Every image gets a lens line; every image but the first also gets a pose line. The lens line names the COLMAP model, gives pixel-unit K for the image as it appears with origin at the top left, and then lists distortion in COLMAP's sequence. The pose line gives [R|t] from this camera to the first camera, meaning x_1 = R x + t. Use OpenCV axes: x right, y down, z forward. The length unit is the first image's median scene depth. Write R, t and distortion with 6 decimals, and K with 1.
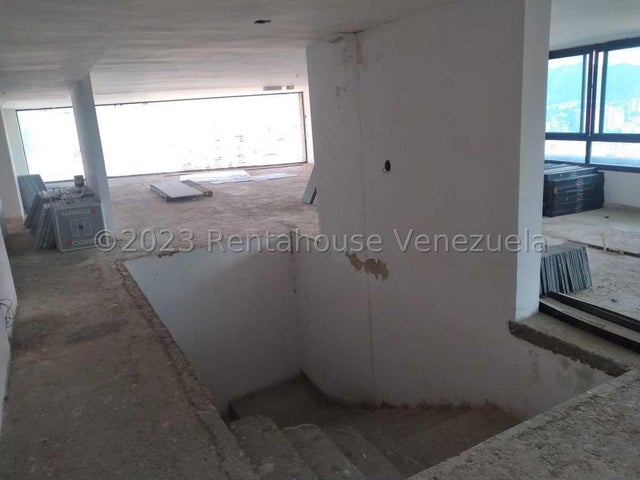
lens RADIAL K [[506.1, 0, 320.0], [0, 506.1, 240.0], [0, 0, 1]] dist [0.045849, -0.093960]
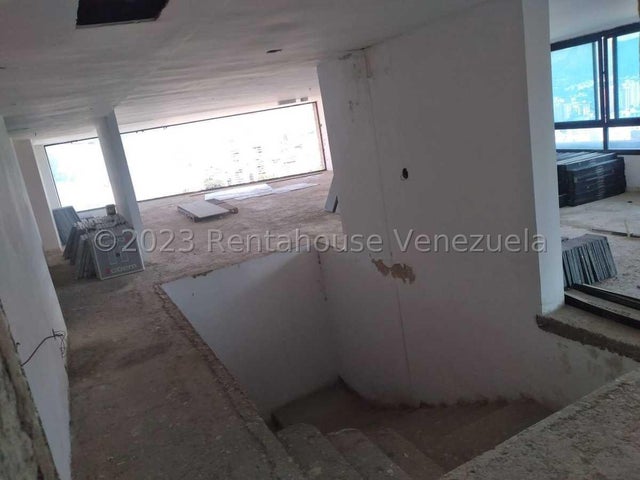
lens RADIAL K [[506.1, 0, 320.0], [0, 506.1, 240.0], [0, 0, 1]] dist [0.045849, -0.093960]
pose [[0.995266, -0.083704, -0.049392, 0.000048], [0.083301, 0.996473, -0.010166, -0.011210], [0.050069, 0.006004, 0.998728, -0.029780]]
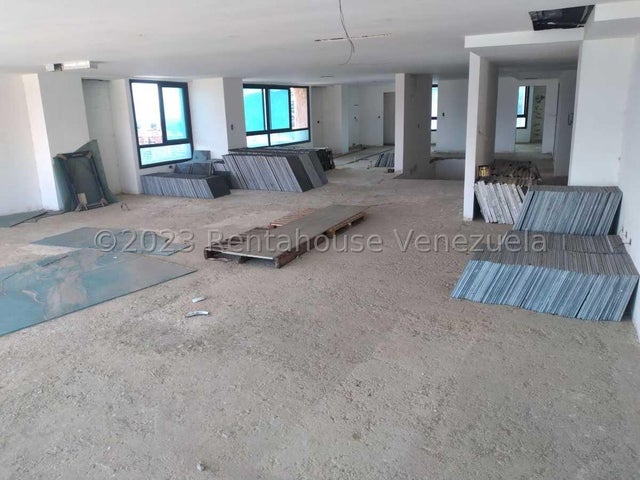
lens RADIAL K [[506.1, 0, 320.0], [0, 506.1, 240.0], [0, 0, 1]] dist [0.045849, -0.093960]
pose [[-0.600801, -0.124352, 0.789668, -1.322537], [0.258848, 0.904345, 0.339349, -0.493798], [-0.756331, 0.408285, -0.511143, 2.278360]]
